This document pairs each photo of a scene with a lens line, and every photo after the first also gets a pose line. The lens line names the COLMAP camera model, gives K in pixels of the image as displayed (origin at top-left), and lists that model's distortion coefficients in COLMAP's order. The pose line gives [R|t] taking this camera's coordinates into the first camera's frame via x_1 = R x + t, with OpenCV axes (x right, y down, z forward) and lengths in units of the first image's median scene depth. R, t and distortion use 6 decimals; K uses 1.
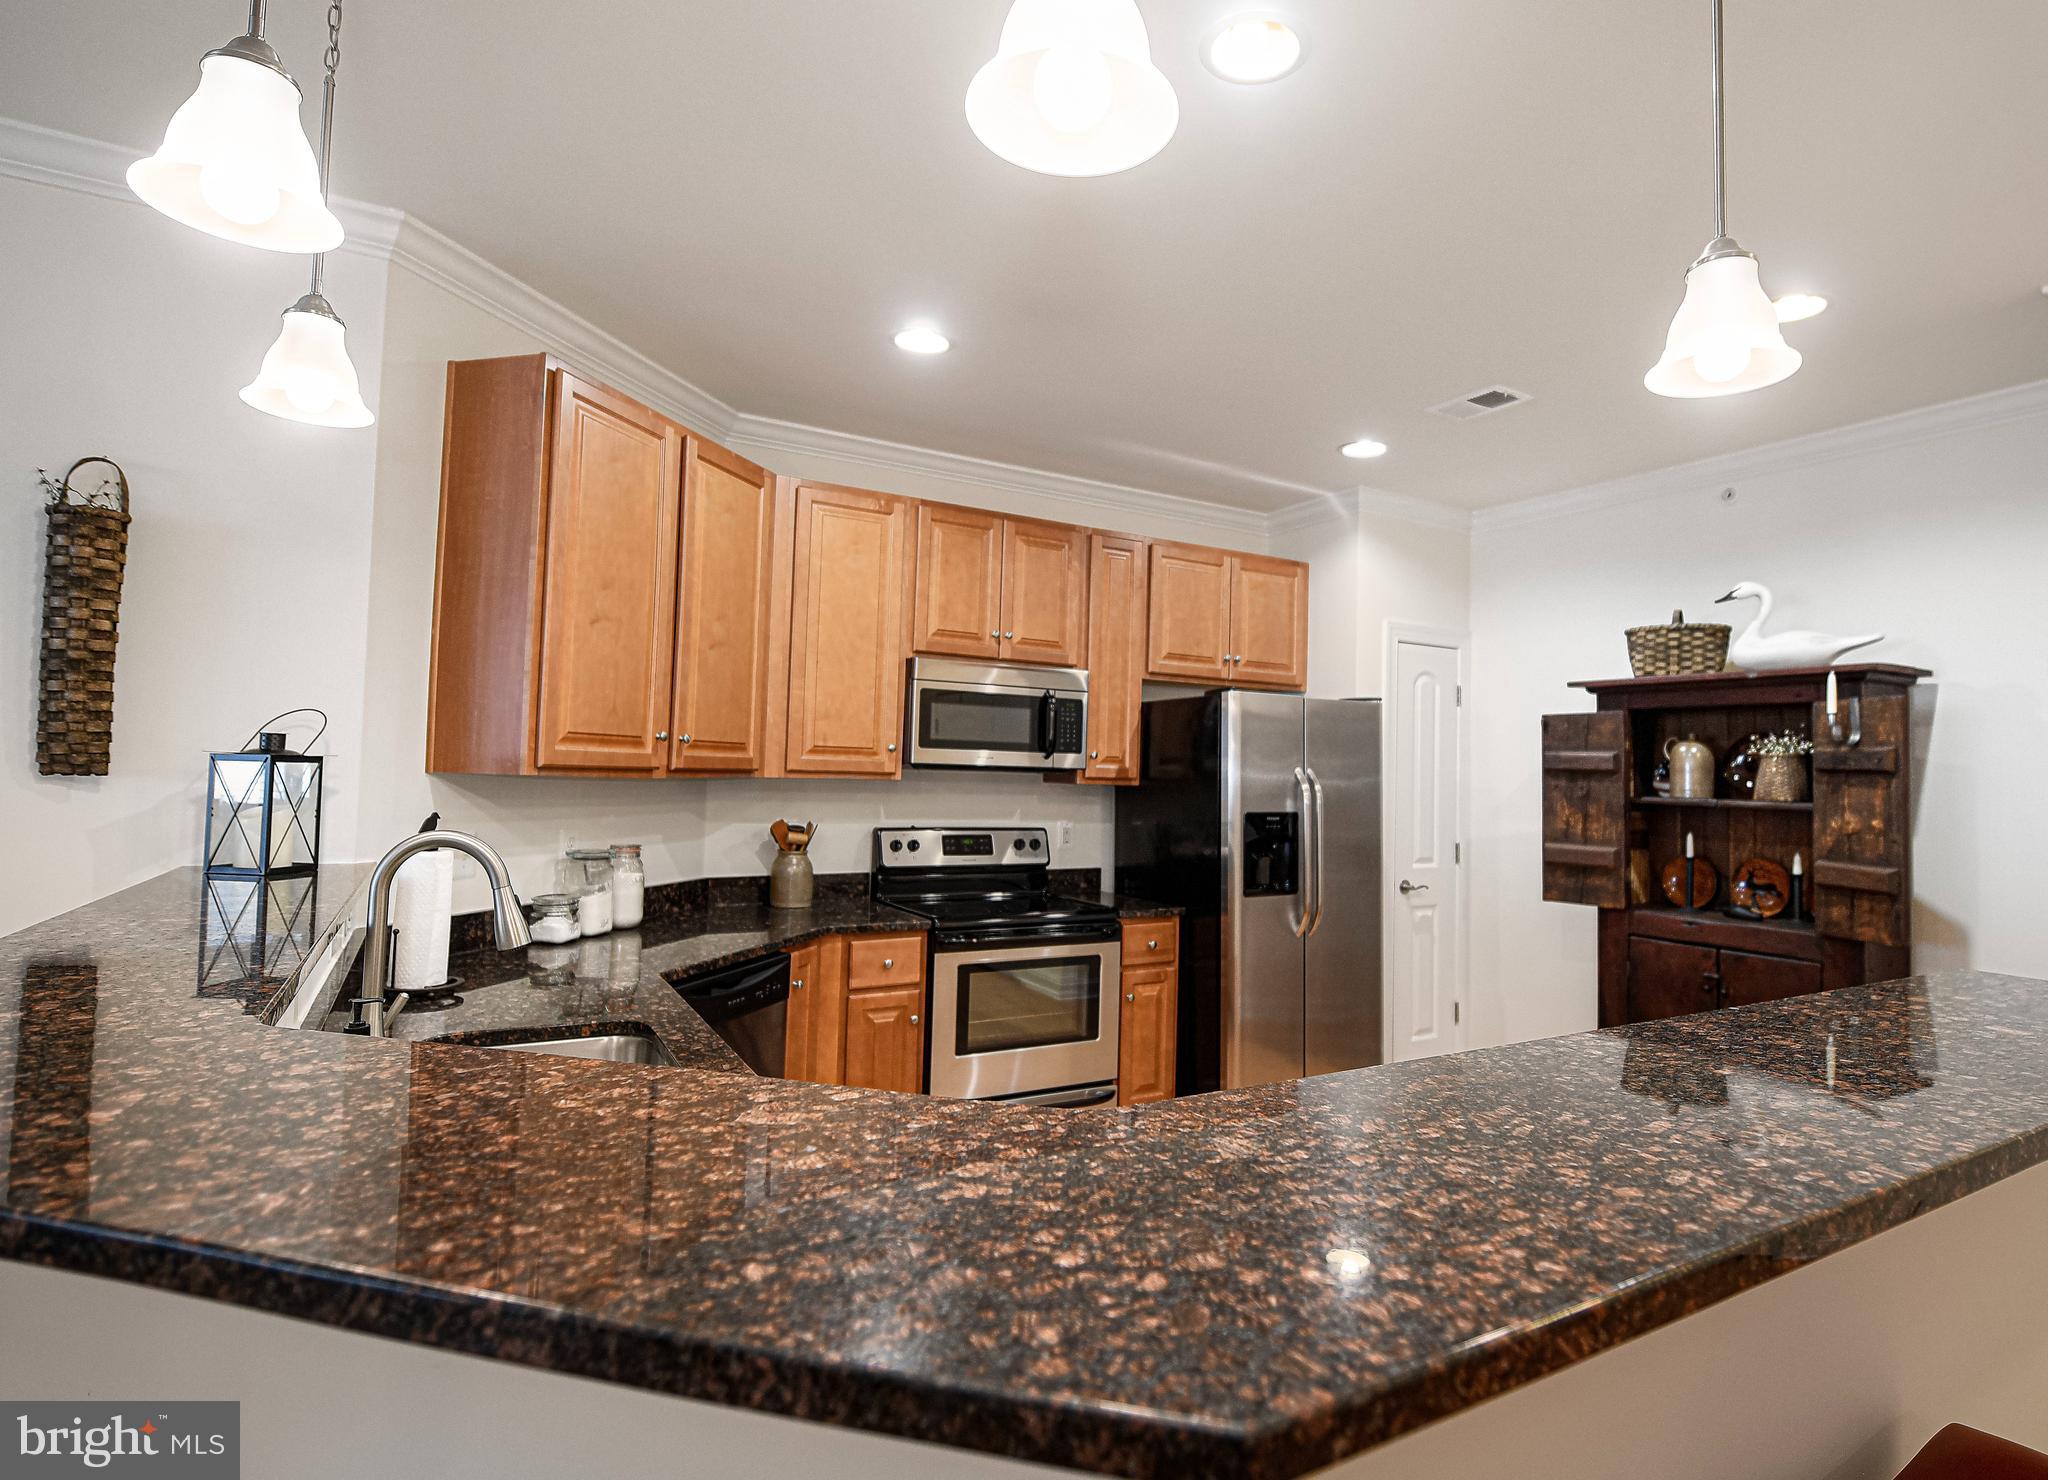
lens RADIAL K [[1076.4, 0, 1103.0], [0, 1076.4, 730.1], [0, 0, 1]] dist [-0.001117, -0.000670]
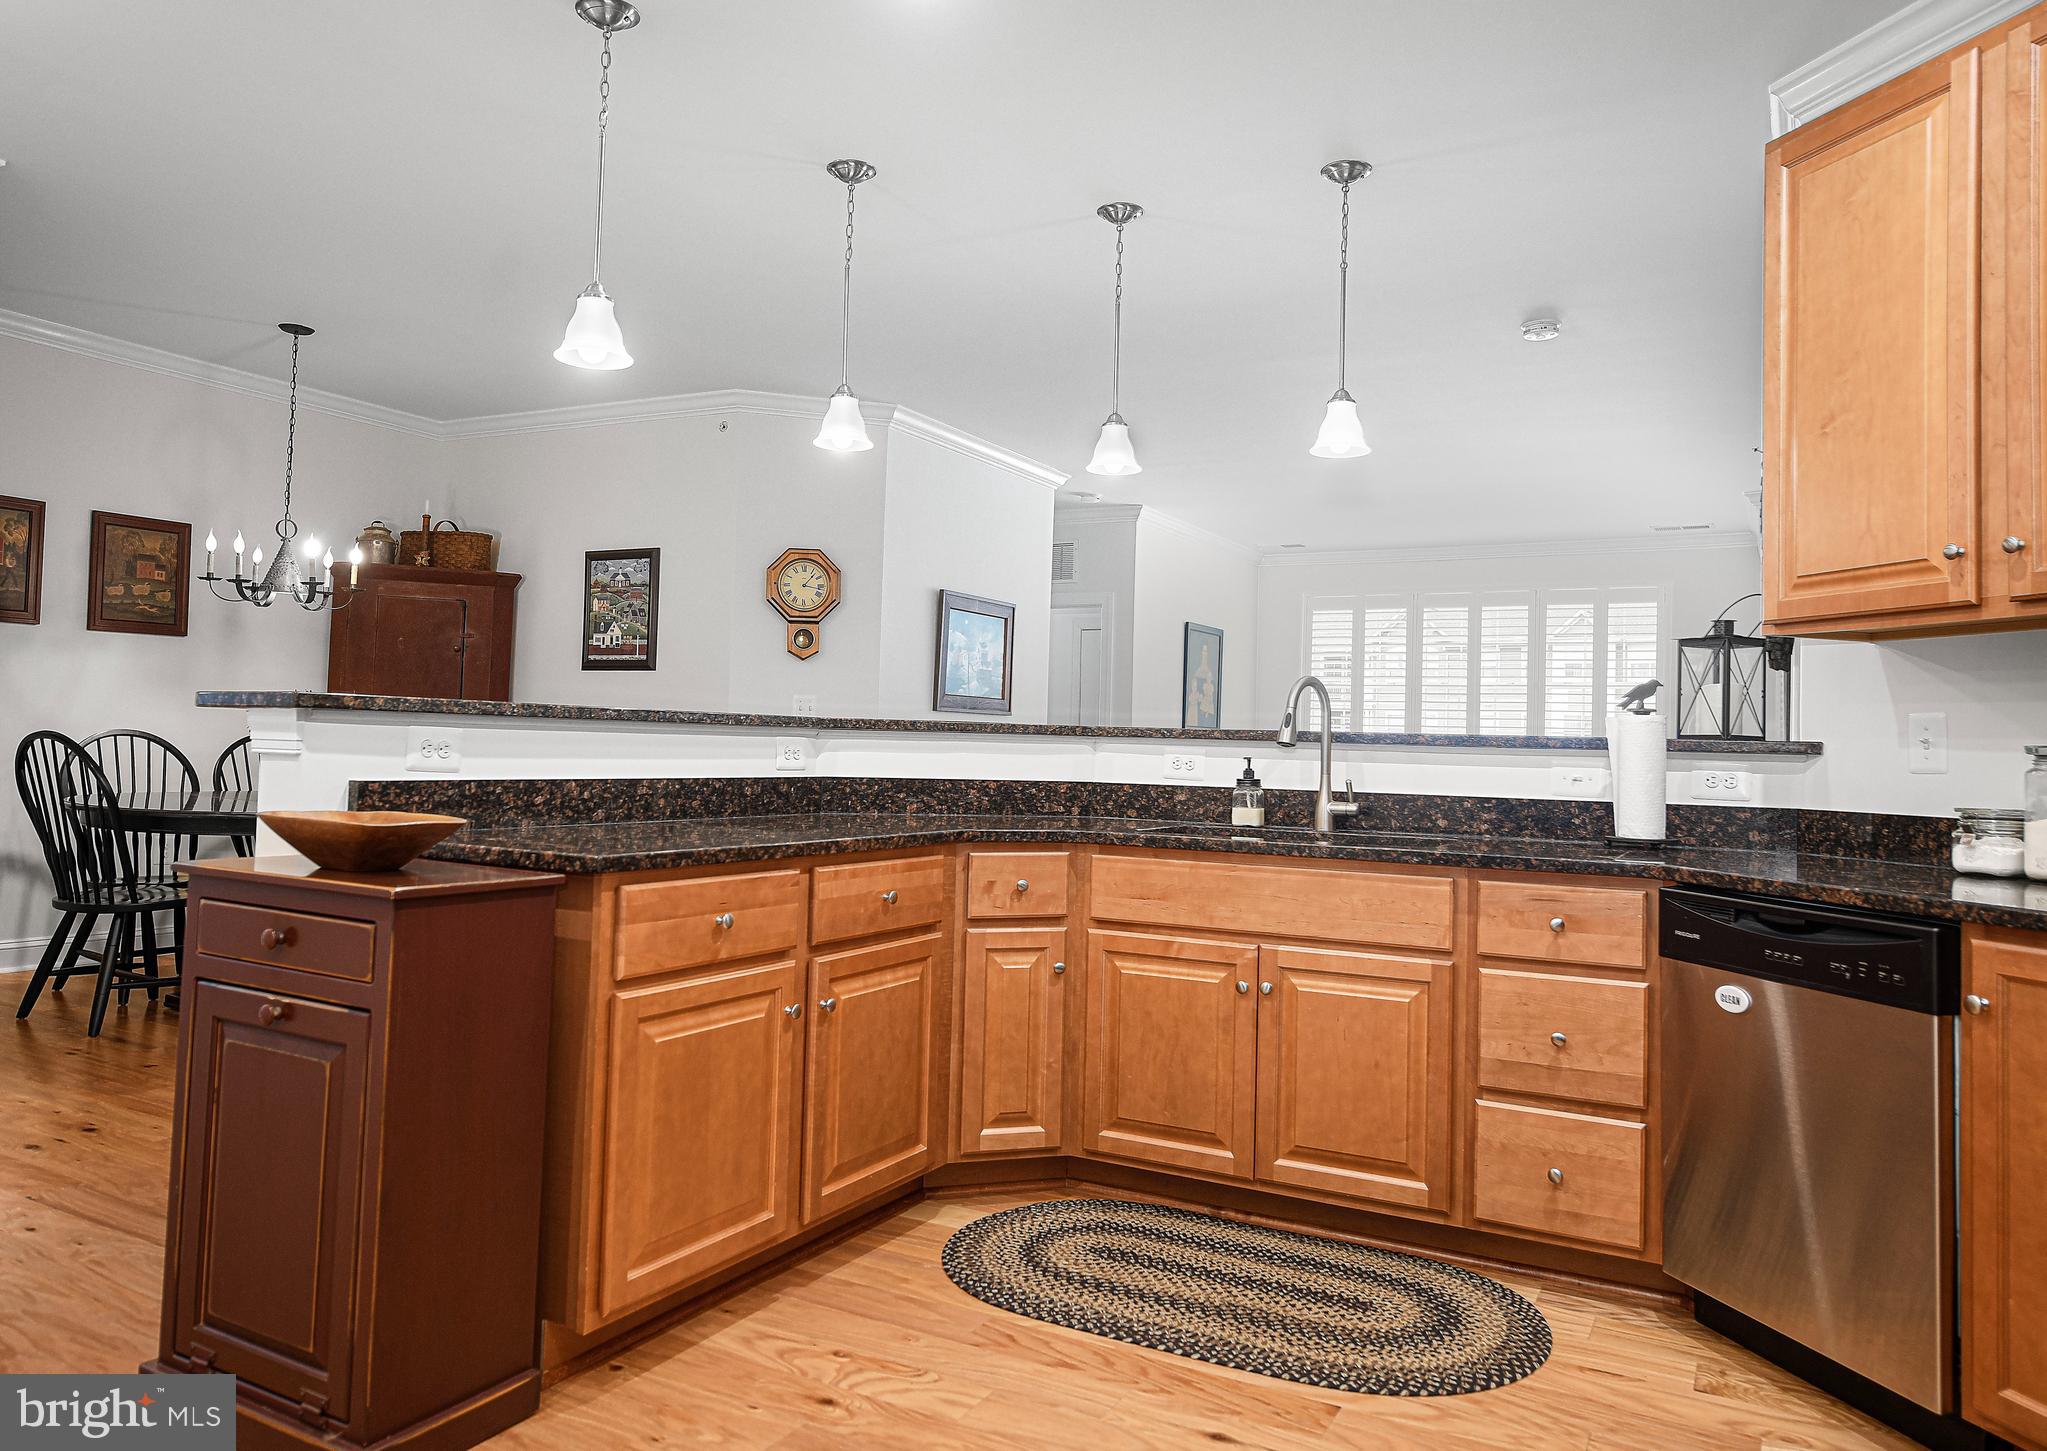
lens RADIAL K [[1376.4, 0, 1033.2], [0, 1376.4, 696.7], [0, 0, 1]] dist [0.004305, -0.000263]
pose [[-0.859187, -0.070649, -0.506760, 0.335834], [-0.030670, 0.995752, -0.086820, 0.133518], [0.510741, -0.059052, -0.857704, 1.078449]]
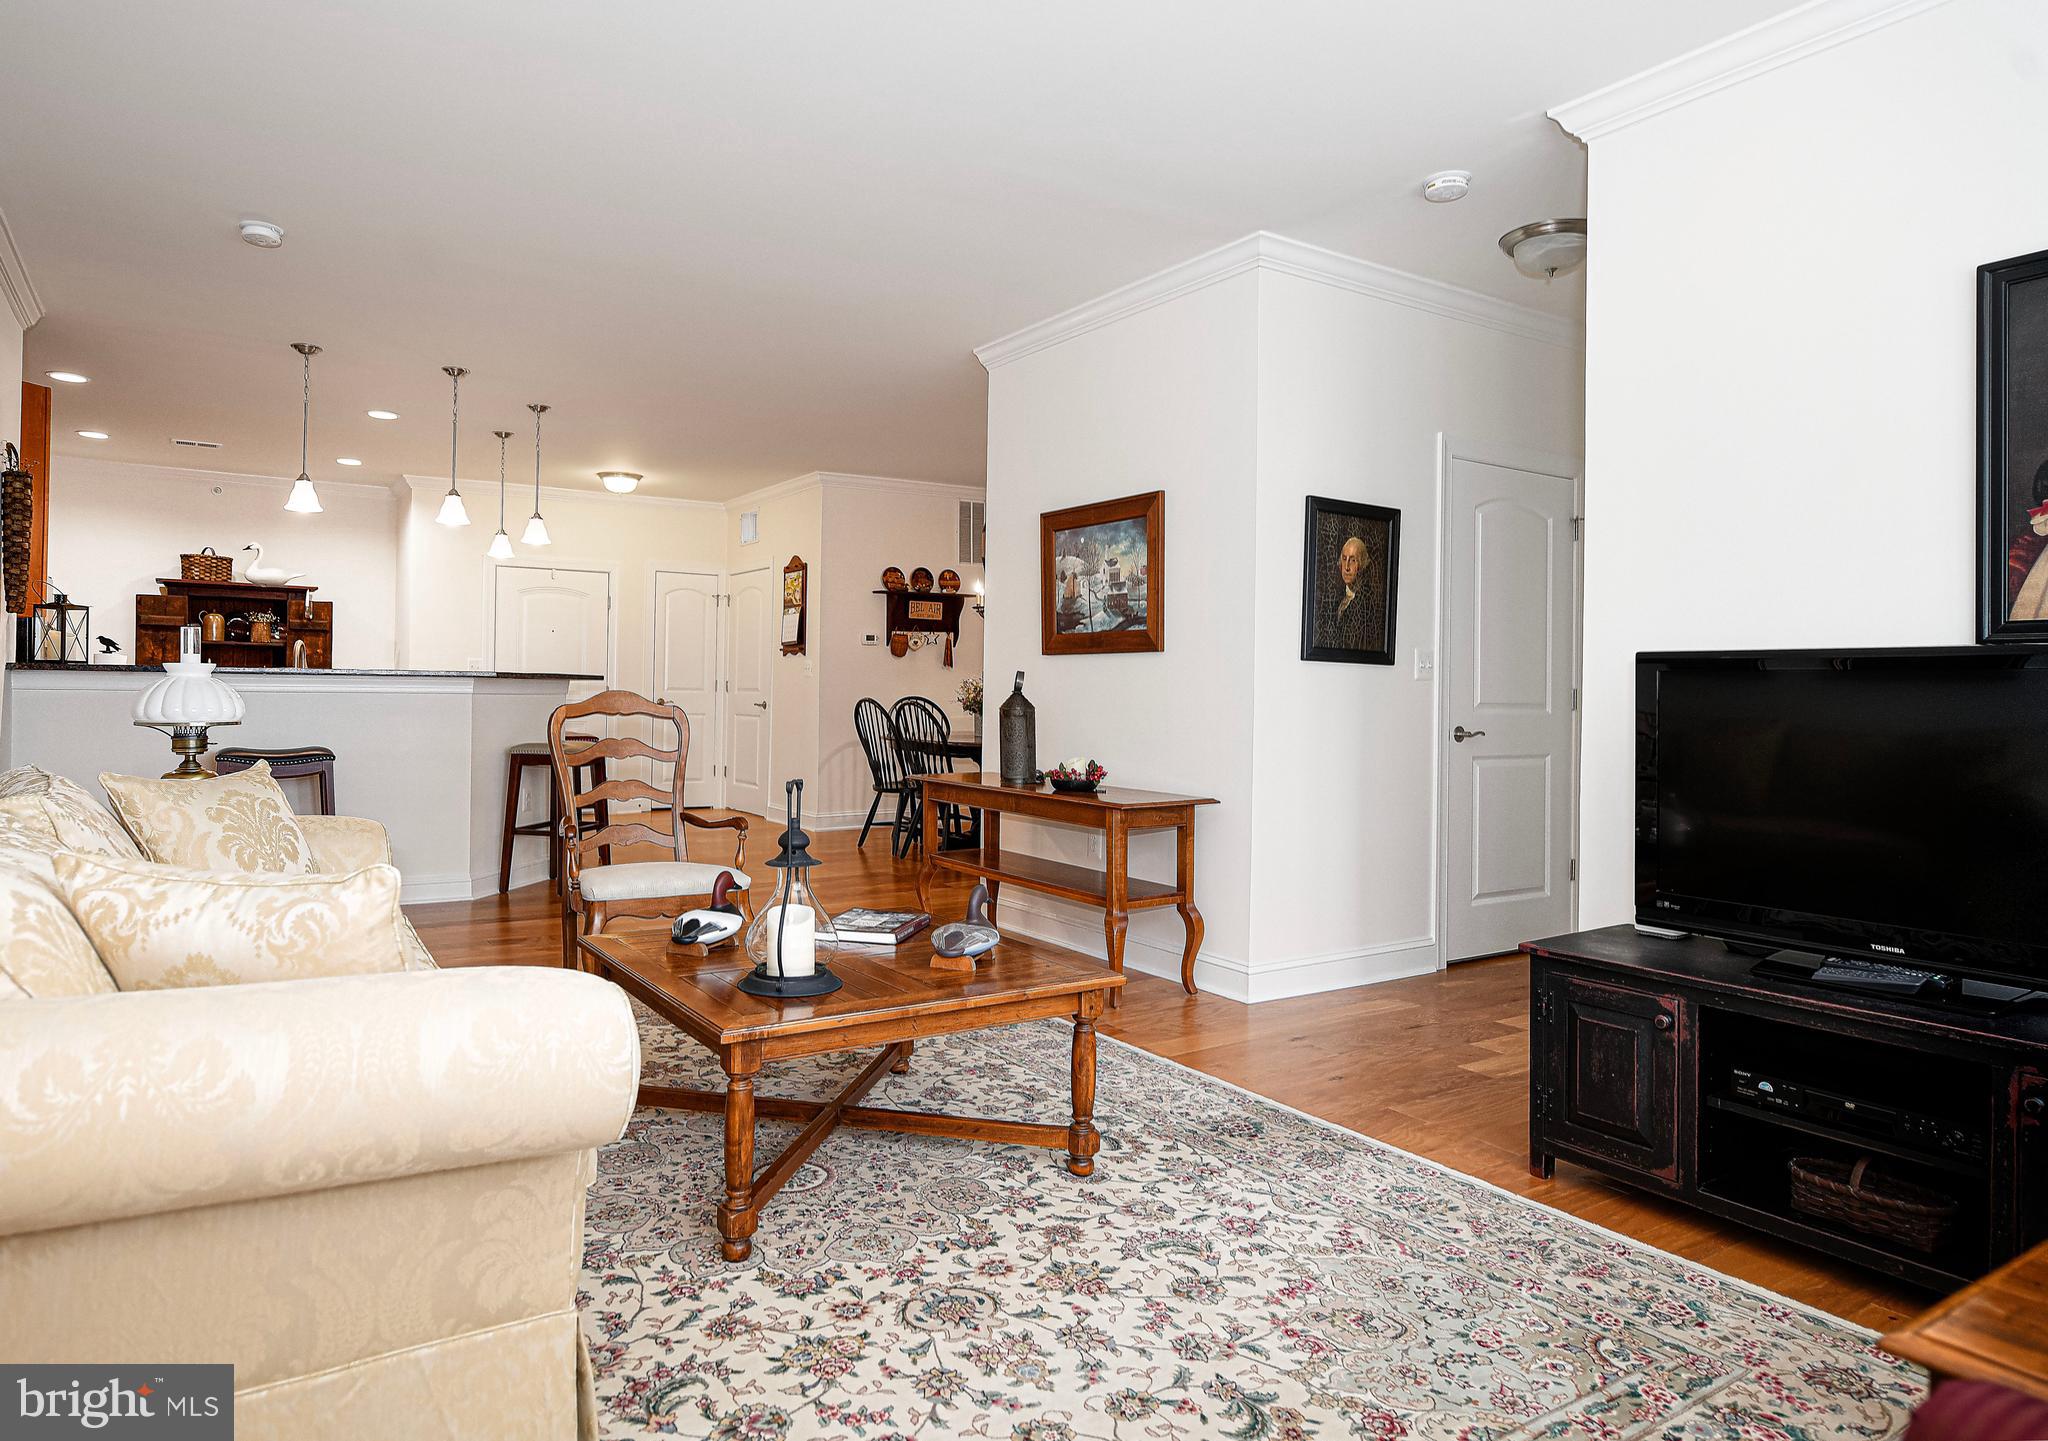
lens RADIAL K [[1231.5, 0, 945.3], [0, 1231.5, 679.8], [0, 0, 1]] dist [0.004246, -0.000590]
pose [[-0.012292, -0.019781, 0.999729, -1.774108], [-0.058283, 0.998119, 0.019032, 0.011026], [-0.998224, -0.058034, -0.013422, -0.354318]]
